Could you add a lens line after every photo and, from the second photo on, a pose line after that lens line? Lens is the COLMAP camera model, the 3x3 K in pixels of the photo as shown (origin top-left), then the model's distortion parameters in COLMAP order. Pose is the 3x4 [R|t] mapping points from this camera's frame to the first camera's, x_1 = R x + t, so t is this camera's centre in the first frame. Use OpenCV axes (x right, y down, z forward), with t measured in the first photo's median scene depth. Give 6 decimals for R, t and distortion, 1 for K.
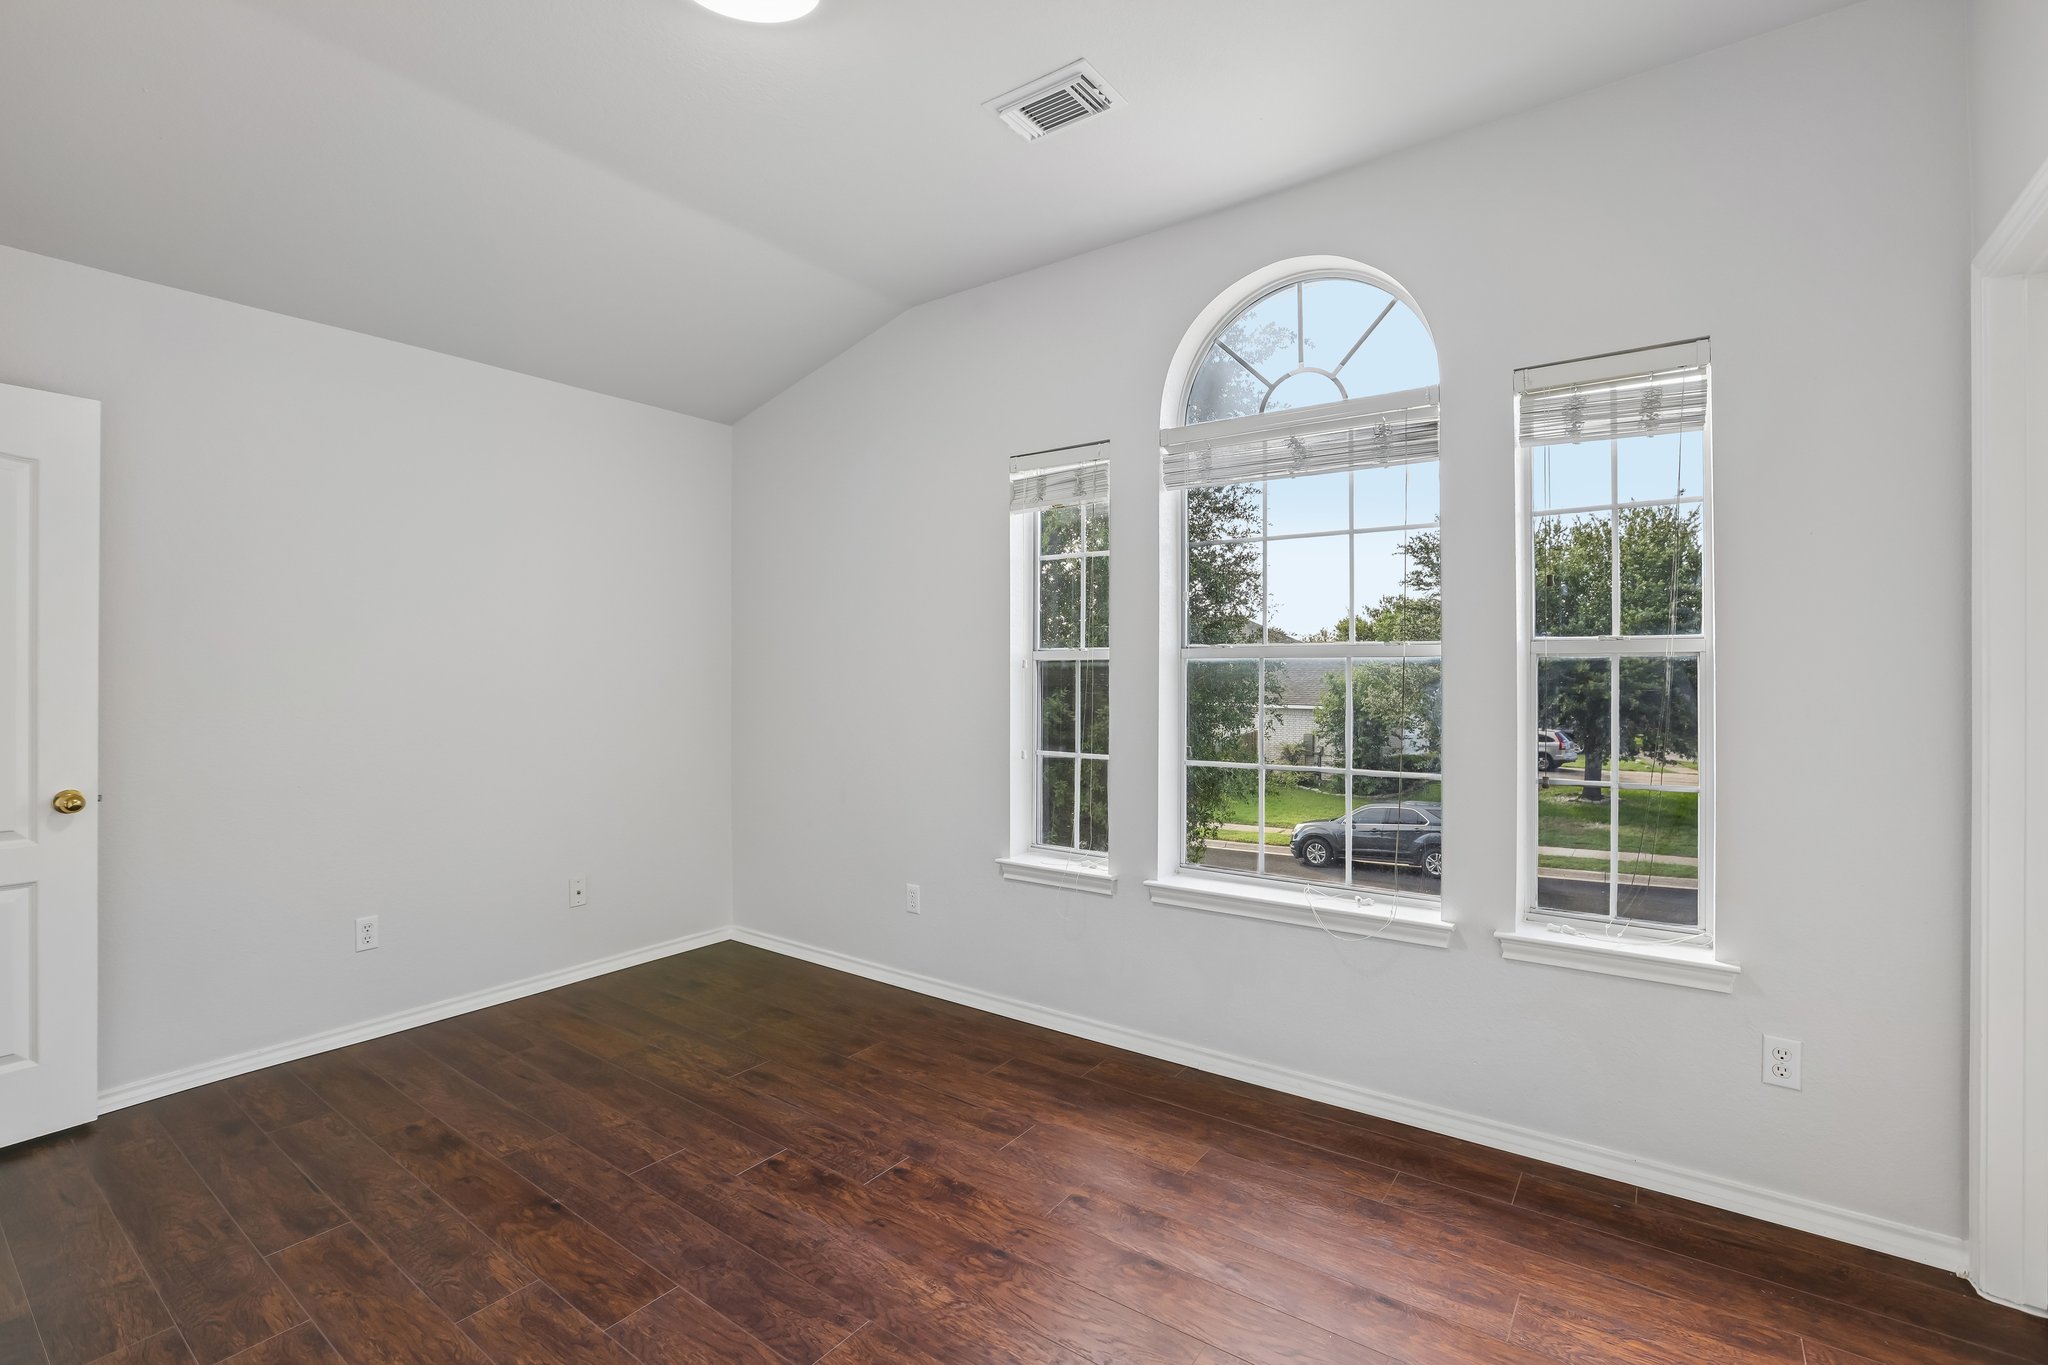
lens RADIAL K [[914.2, 0, 1014.8], [0, 914.2, 671.8], [0, 0, 1]] dist [-0.040470, 0.013102]
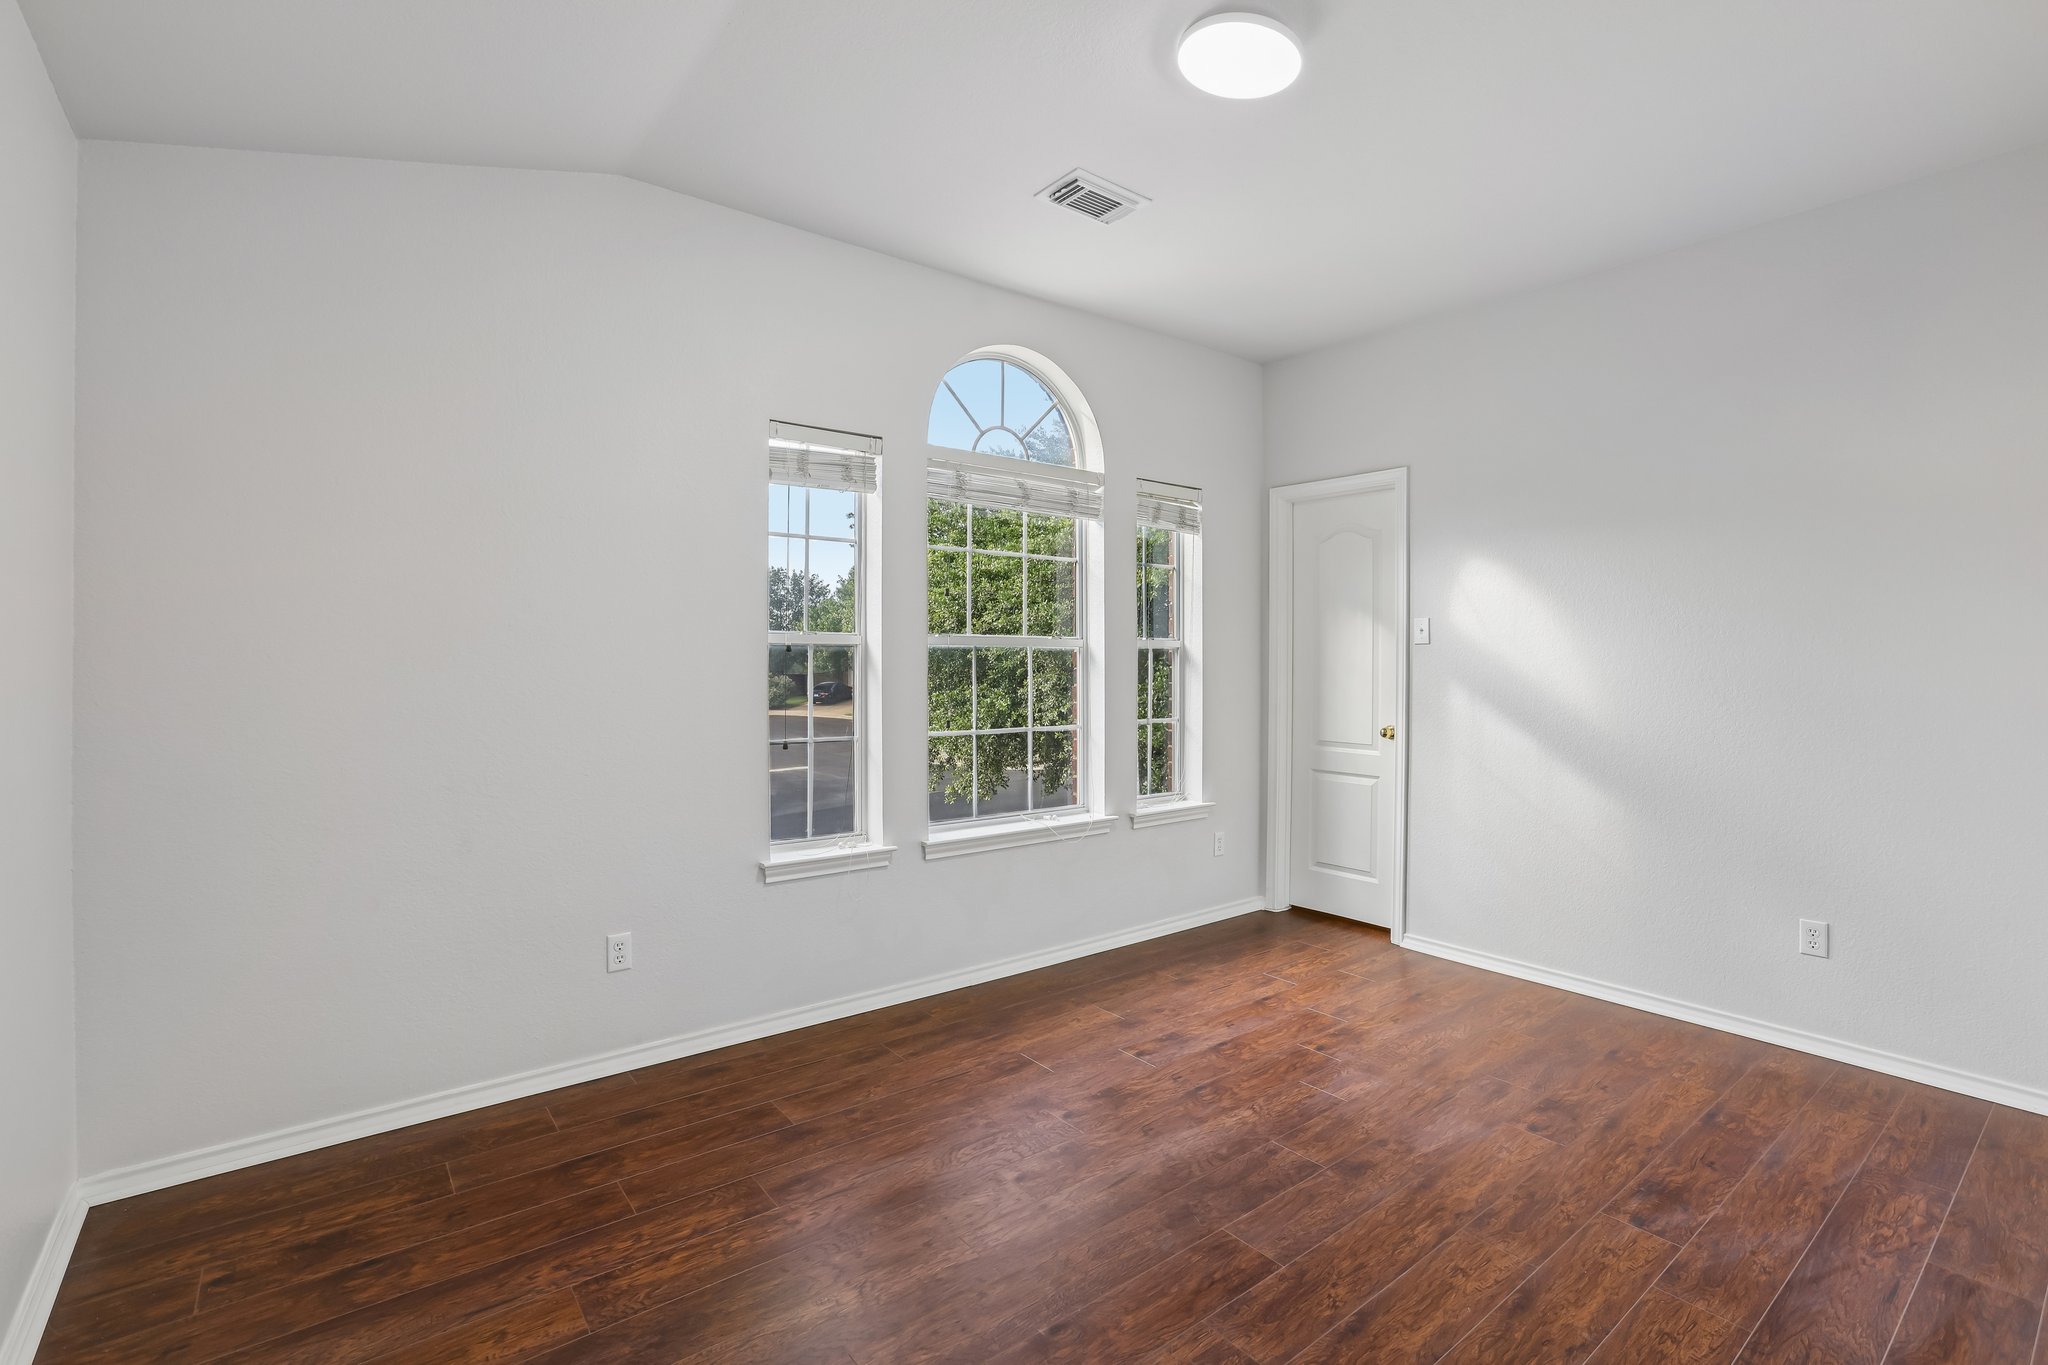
lens RADIAL K [[914.2, 0, 1014.8], [0, 914.2, 671.8], [0, 0, 1]] dist [-0.040470, 0.013102]
pose [[0.283716, -0.011091, 0.958844, -1.297972], [-0.004224, 0.999909, 0.012816, 0.003738], [-0.958899, -0.007687, 0.283644, 0.825240]]
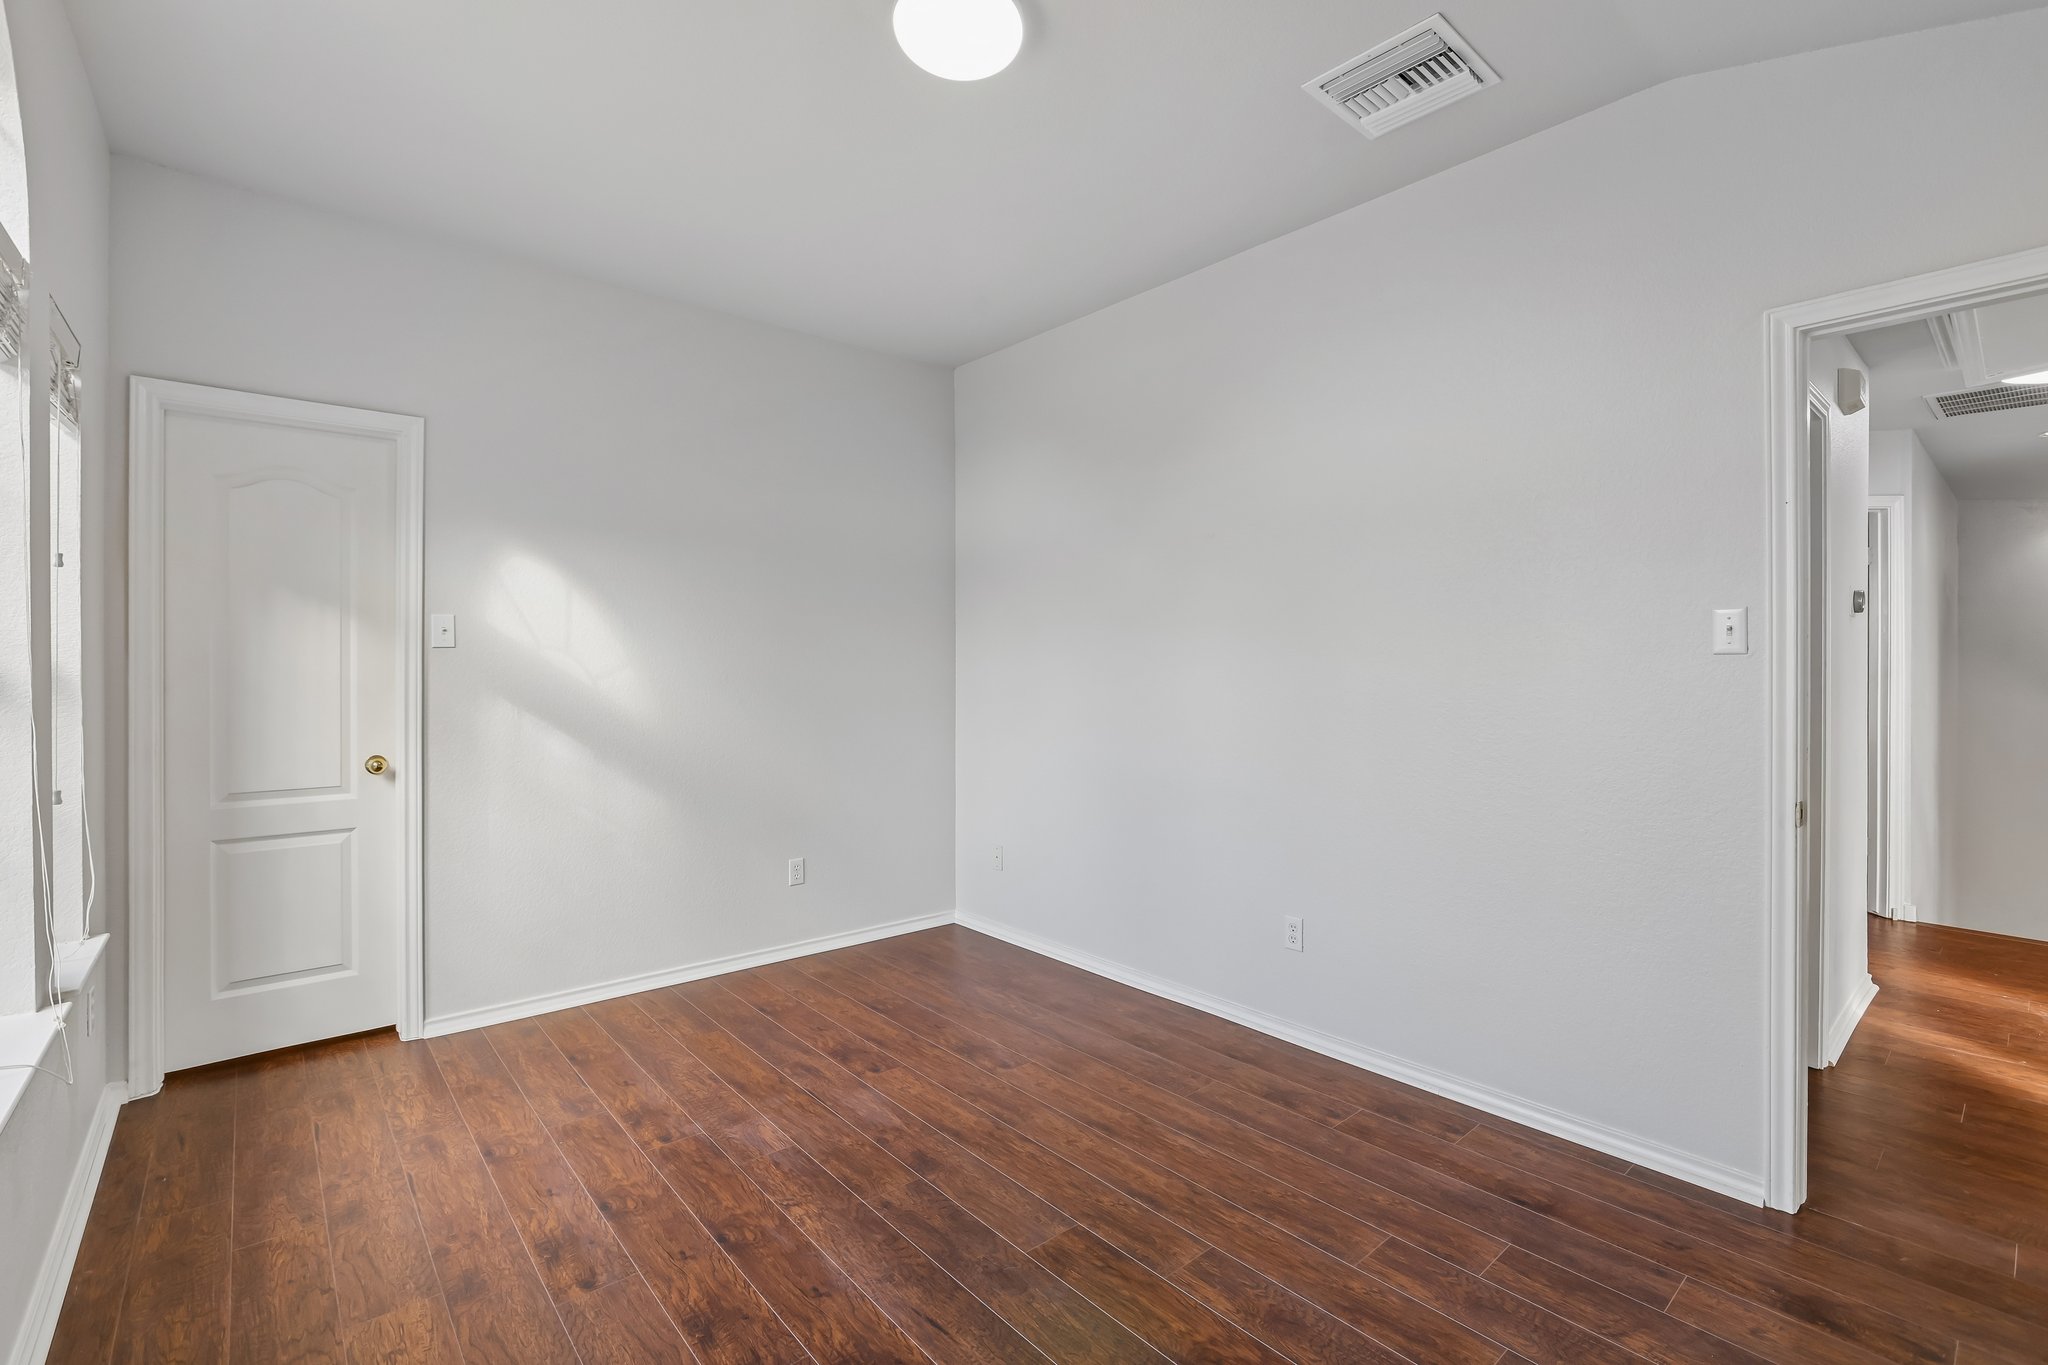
lens RADIAL K [[932.6, 0, 1021.3], [0, 932.6, 675.5], [0, 0, 1]] dist [-0.042188, 0.015848]
pose [[-0.975272, -0.000743, 0.221007, -0.535532], [0.000898, 0.999973, 0.007325, 0.001992], [-0.221007, 0.007342, -0.975245, 1.798851]]
